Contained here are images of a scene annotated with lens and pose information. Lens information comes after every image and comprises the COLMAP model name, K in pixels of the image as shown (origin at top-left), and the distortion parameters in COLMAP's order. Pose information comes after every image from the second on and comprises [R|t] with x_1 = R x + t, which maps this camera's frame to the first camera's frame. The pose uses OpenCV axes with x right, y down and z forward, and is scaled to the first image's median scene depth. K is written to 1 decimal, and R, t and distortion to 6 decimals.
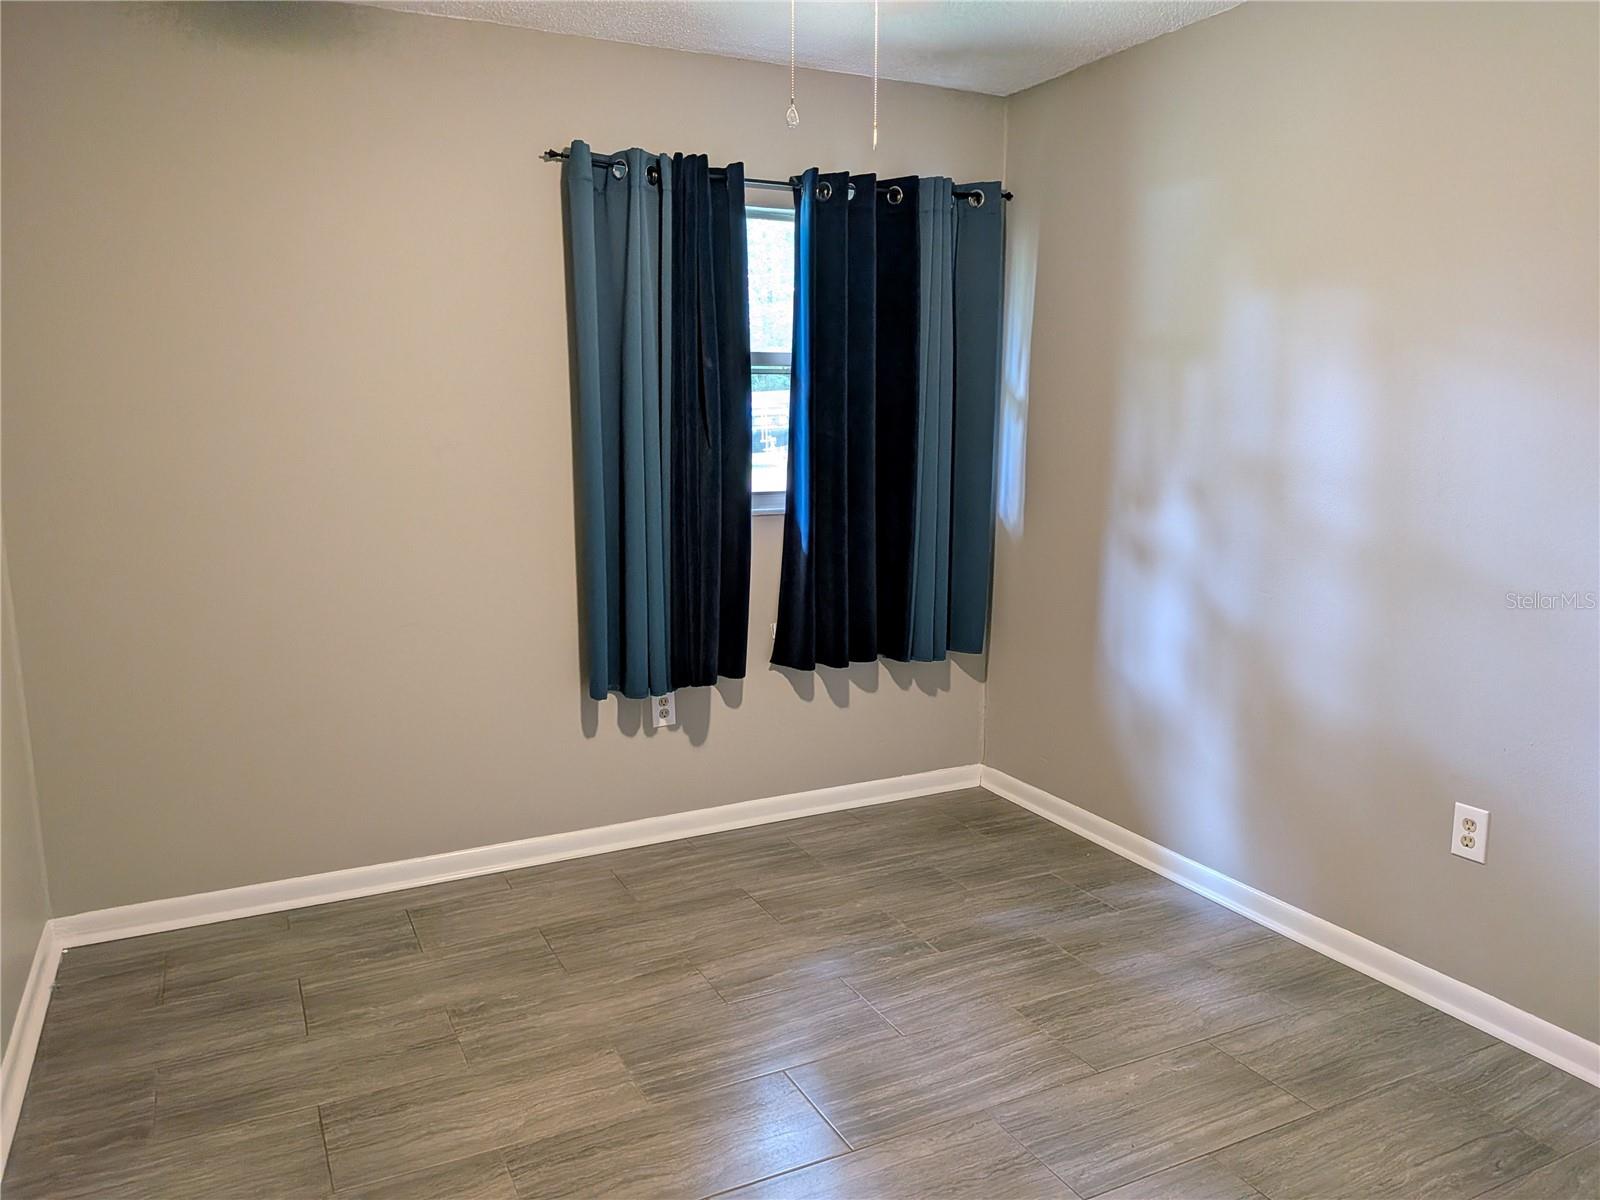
lens RADIAL K [[1149.9, 0, 800.0], [0, 1149.9, 600.0], [0, 0, 1]] dist [0.092832, -0.146268]
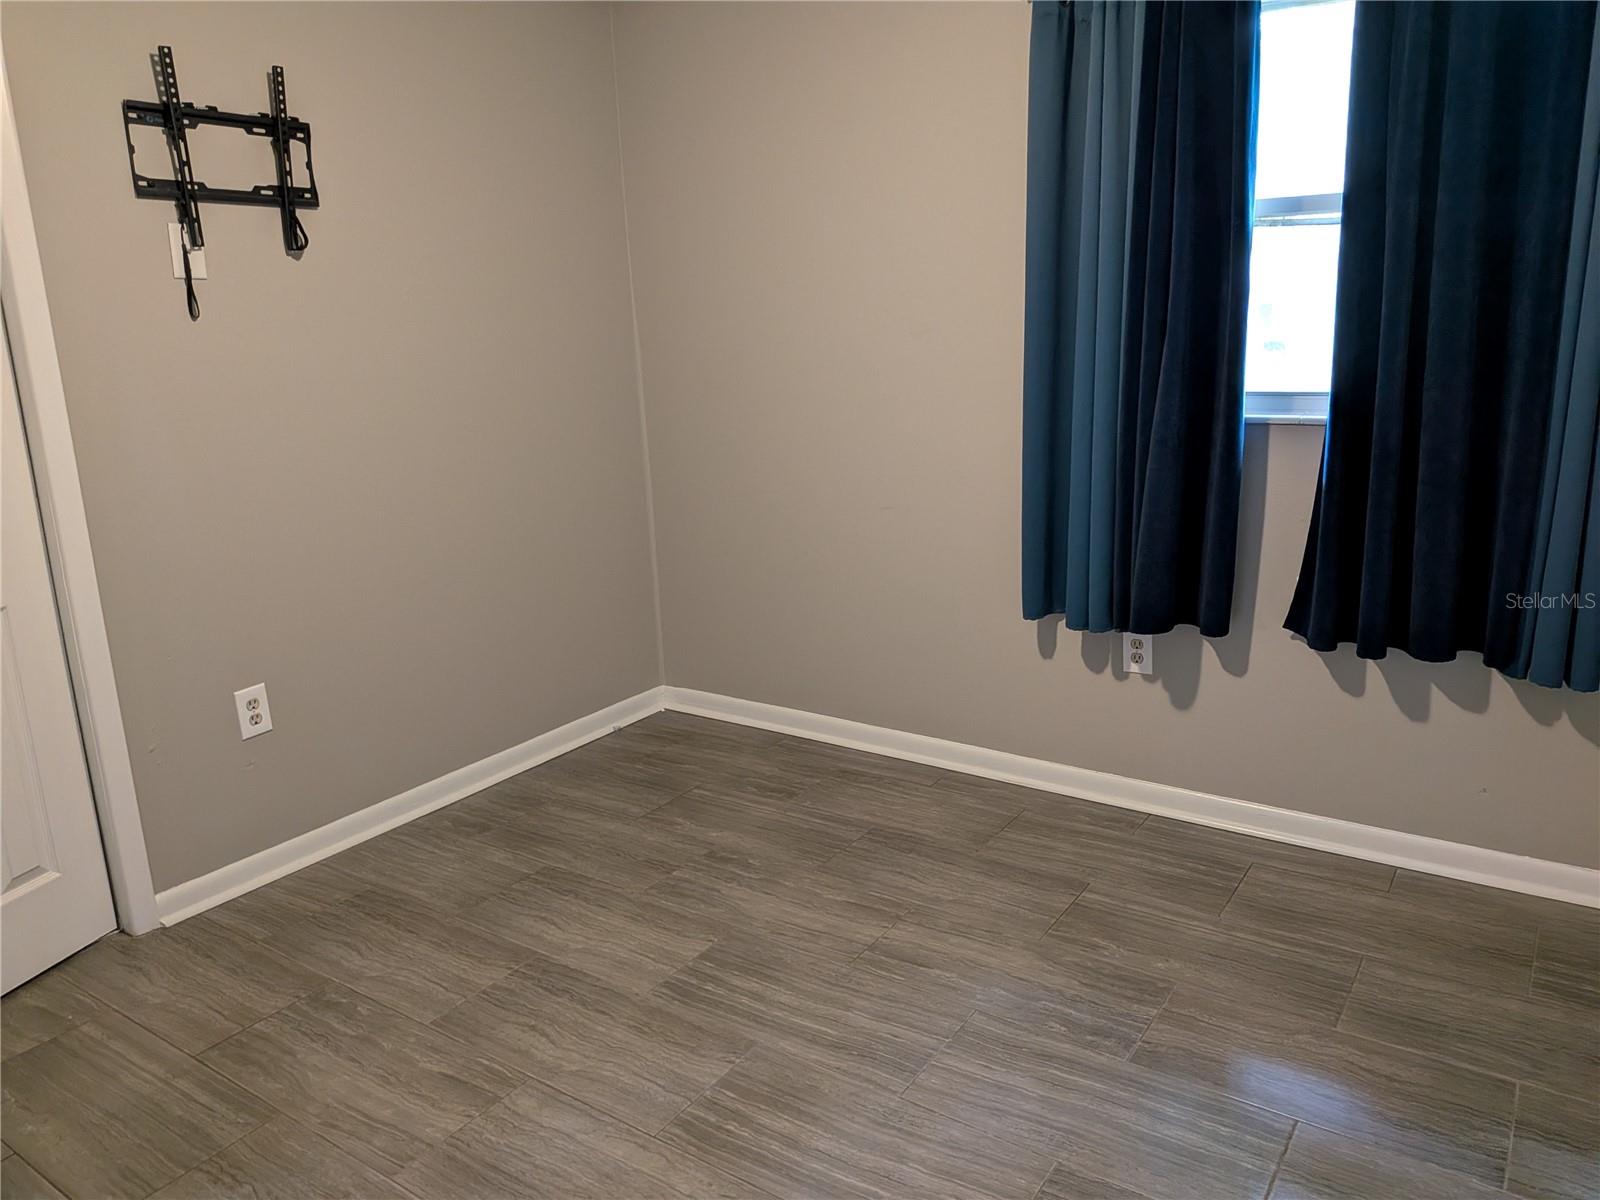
lens RADIAL K [[1149.9, 0, 800.0], [0, 1149.9, 600.0], [0, 0, 1]] dist [0.092832, -0.146268]
pose [[0.502384, 0.202112, -0.840691, 0.495907], [-0.115010, 0.979277, 0.166702, -0.057503], [0.856962, 0.012939, 0.515217, 0.410091]]
